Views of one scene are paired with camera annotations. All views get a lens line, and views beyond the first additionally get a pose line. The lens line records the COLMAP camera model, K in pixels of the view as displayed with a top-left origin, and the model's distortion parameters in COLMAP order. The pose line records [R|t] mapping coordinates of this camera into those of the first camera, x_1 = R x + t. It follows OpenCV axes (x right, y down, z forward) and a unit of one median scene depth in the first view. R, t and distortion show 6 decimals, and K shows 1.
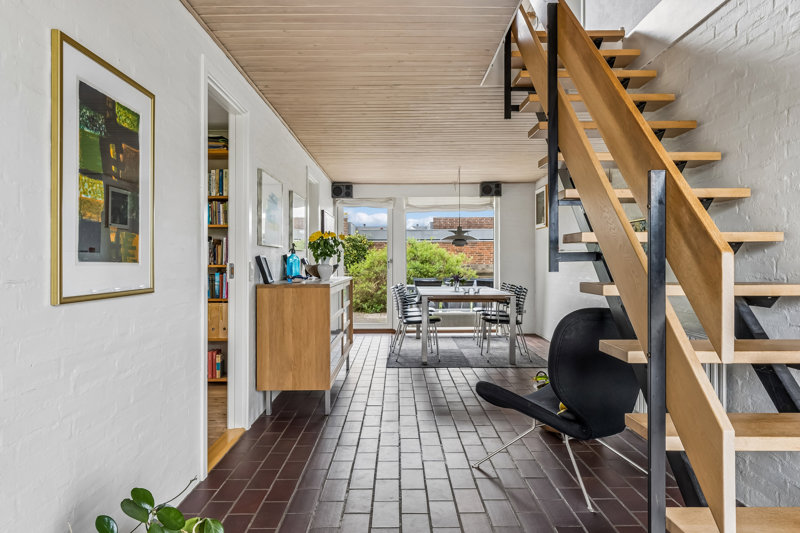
lens RADIAL K [[546.2, 0, 401.8], [0, 546.2, 262.7], [0, 0, 1]] dist [-0.007317, -0.000166]
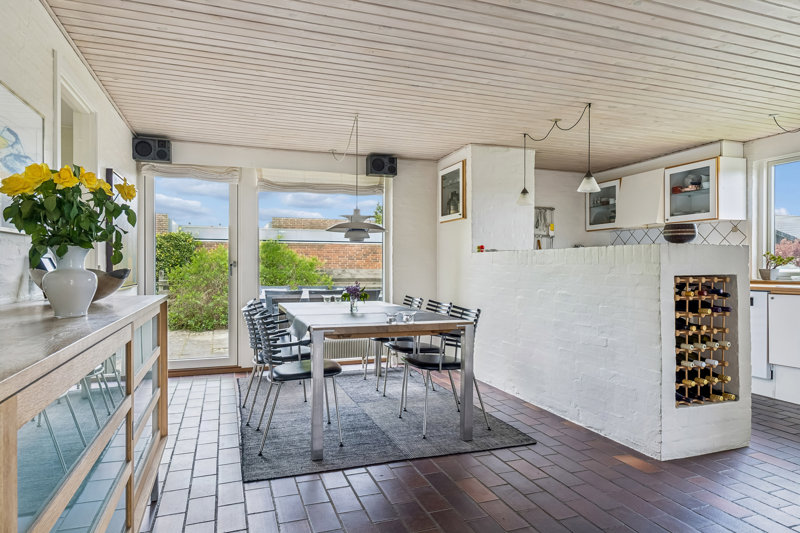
lens RADIAL K [[501.1, 0, 403.6], [0, 501.1, 273.6], [0, 0, 1]] dist [0.006748, 0.003131]
pose [[0.944121, 0.000399, 0.329600, -0.027601], [-0.004770, 0.999911, 0.012452, 0.000063], [-0.329566, -0.013328, 0.944039, 0.362063]]
